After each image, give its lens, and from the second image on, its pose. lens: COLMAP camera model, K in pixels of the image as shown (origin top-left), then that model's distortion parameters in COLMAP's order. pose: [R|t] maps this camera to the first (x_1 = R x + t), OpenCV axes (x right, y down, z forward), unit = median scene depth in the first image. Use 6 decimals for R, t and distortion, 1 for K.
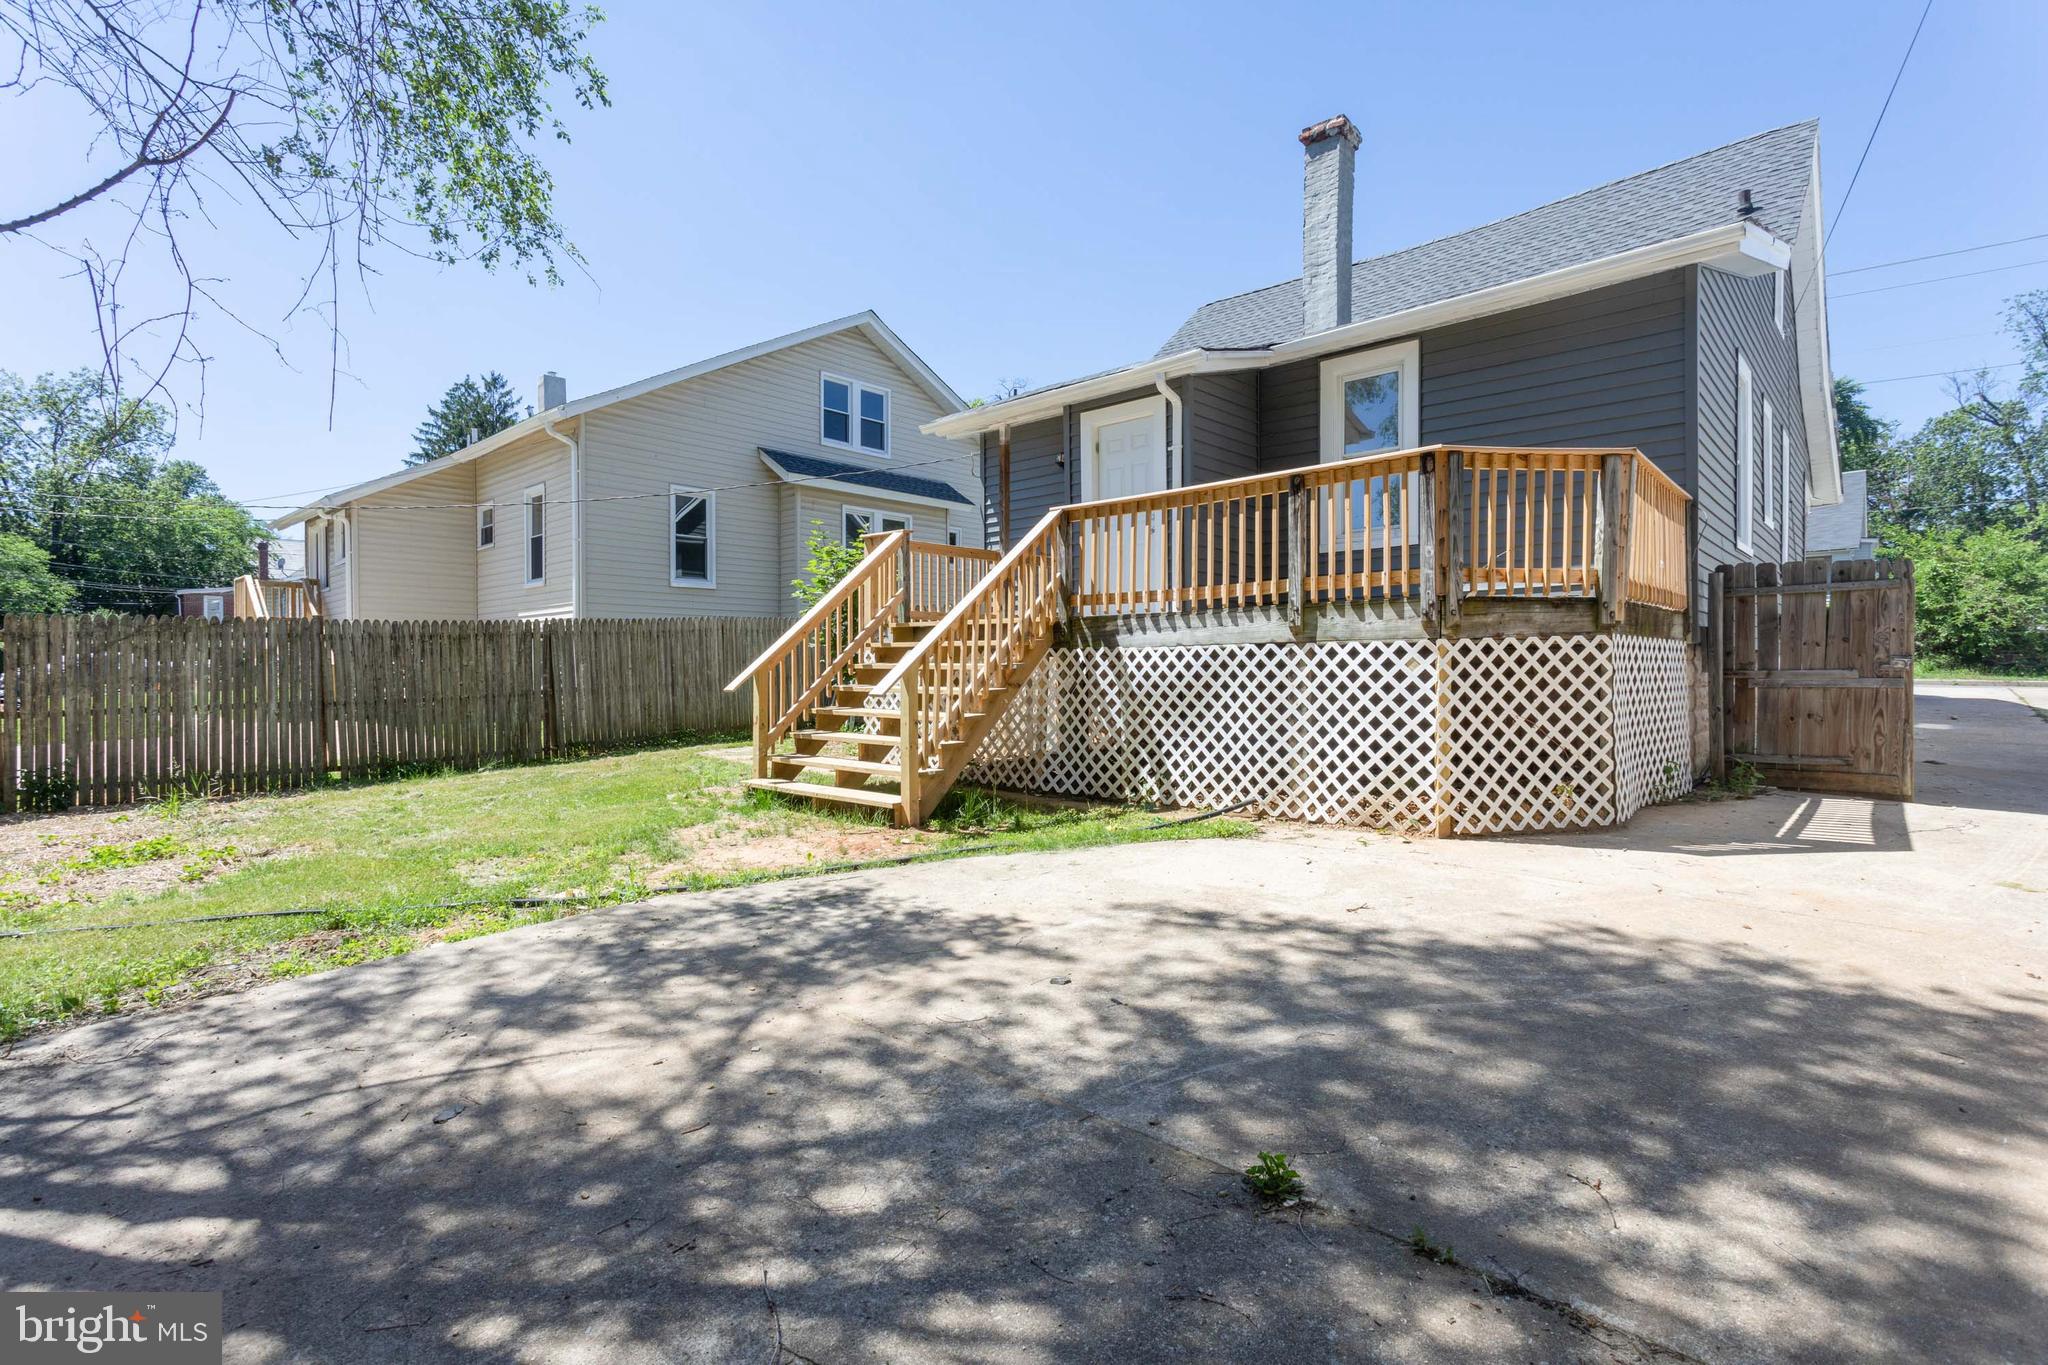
lens RADIAL K [[971.1, 0, 1027.2], [0, 971.1, 675.2], [0, 0, 1]] dist [-0.000575, 0.001506]
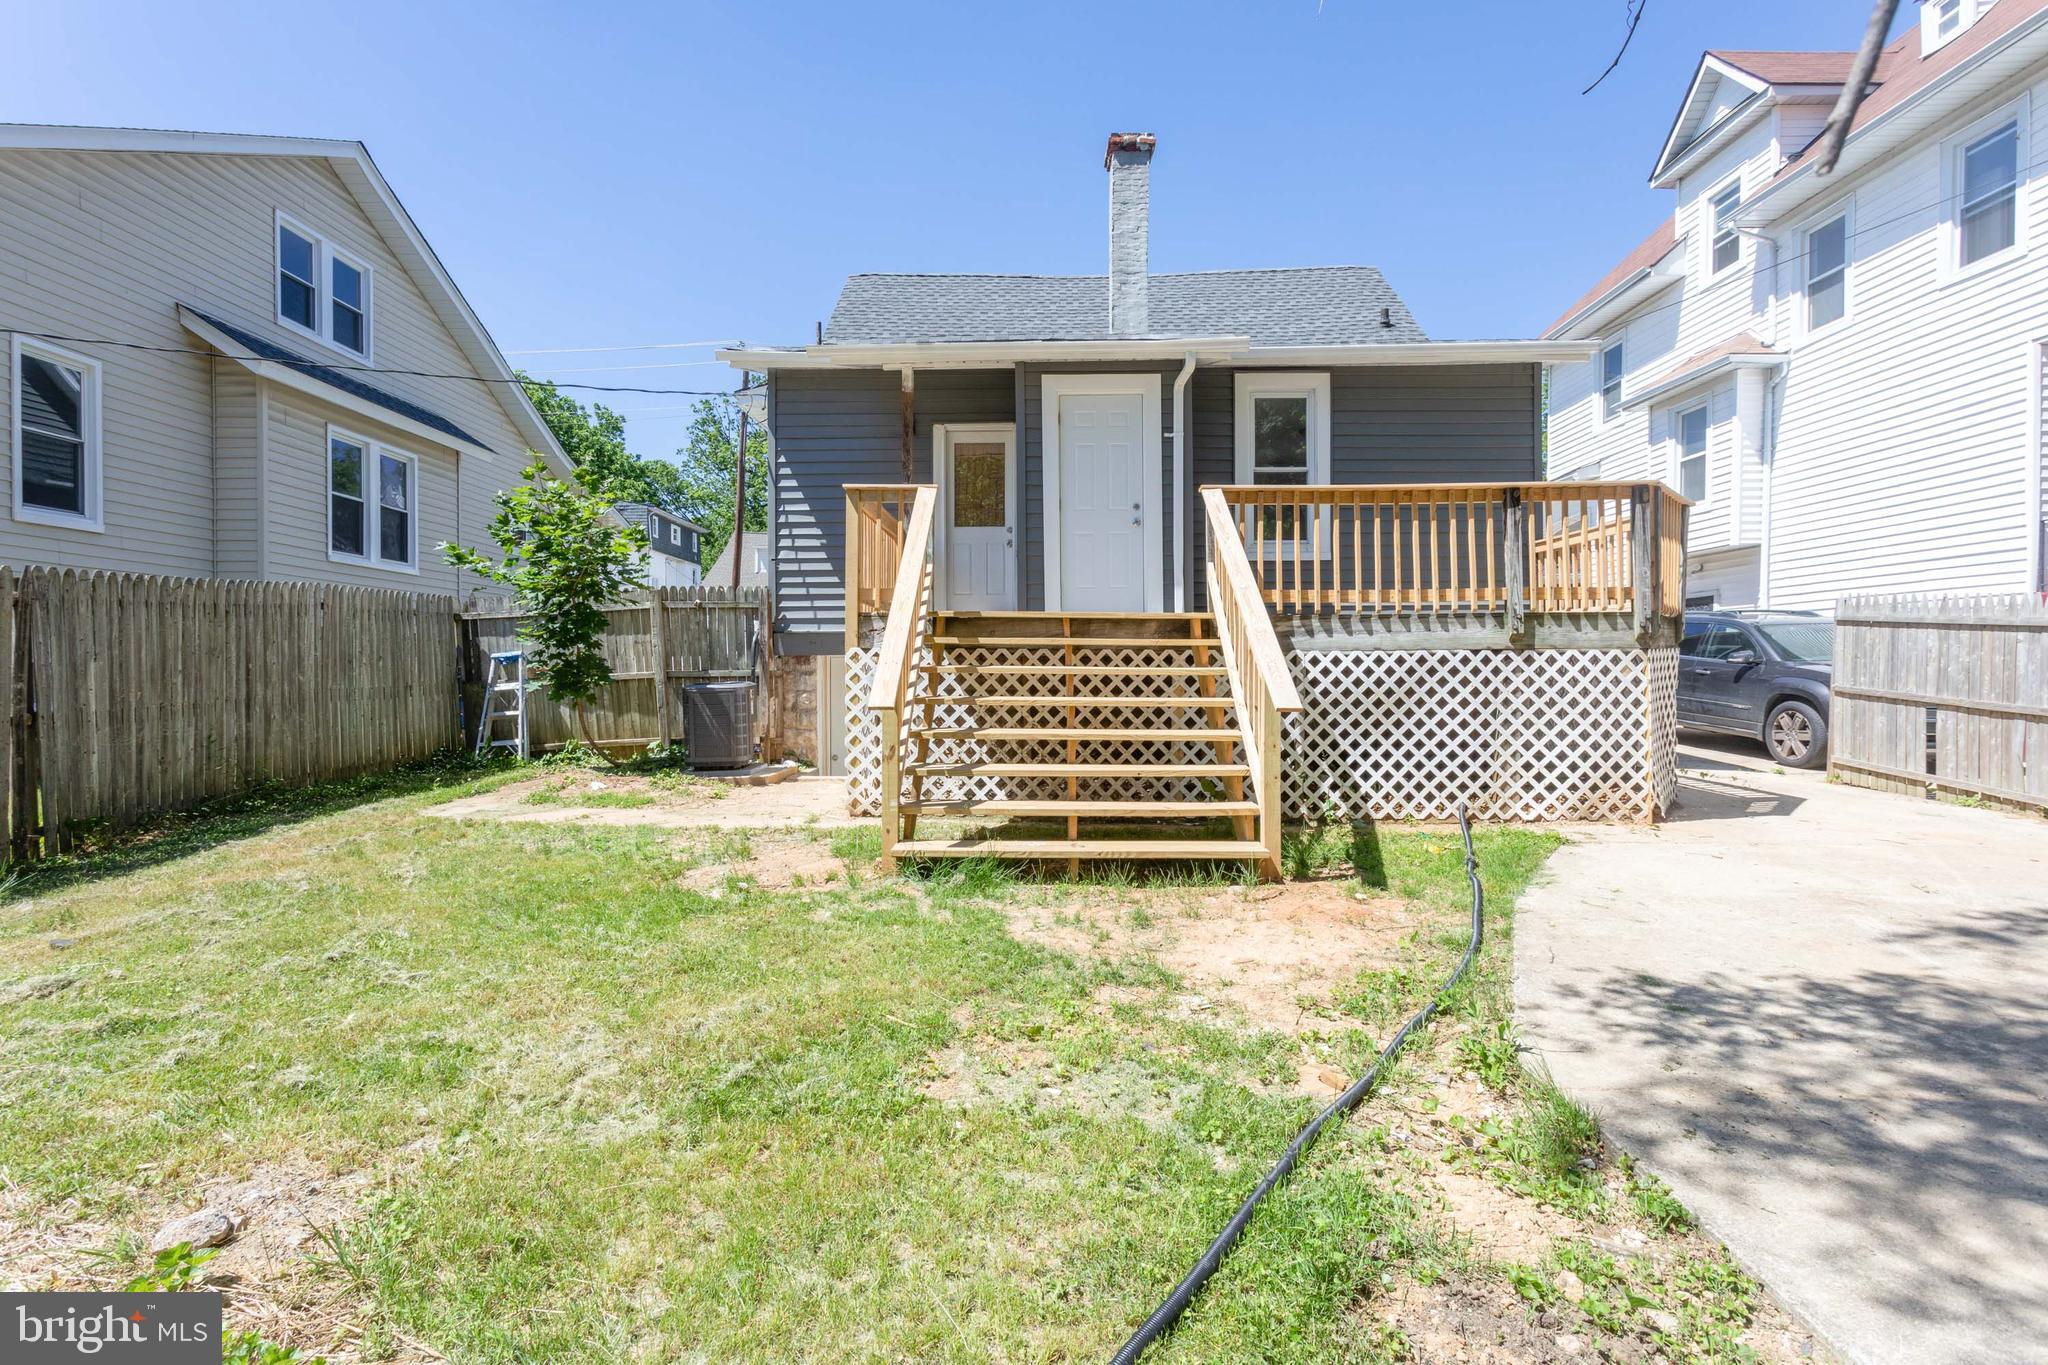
lens RADIAL K [[971.1, 0, 1023.8], [0, 971.1, 684.5], [0, 0, 1]] dist [-0.000575, 0.001506]
pose [[0.747973, -0.003808, 0.663719, -0.731735], [0.002379, 0.999993, 0.003056, -0.000569], [-0.663725, -0.000707, 0.747976, 0.520965]]
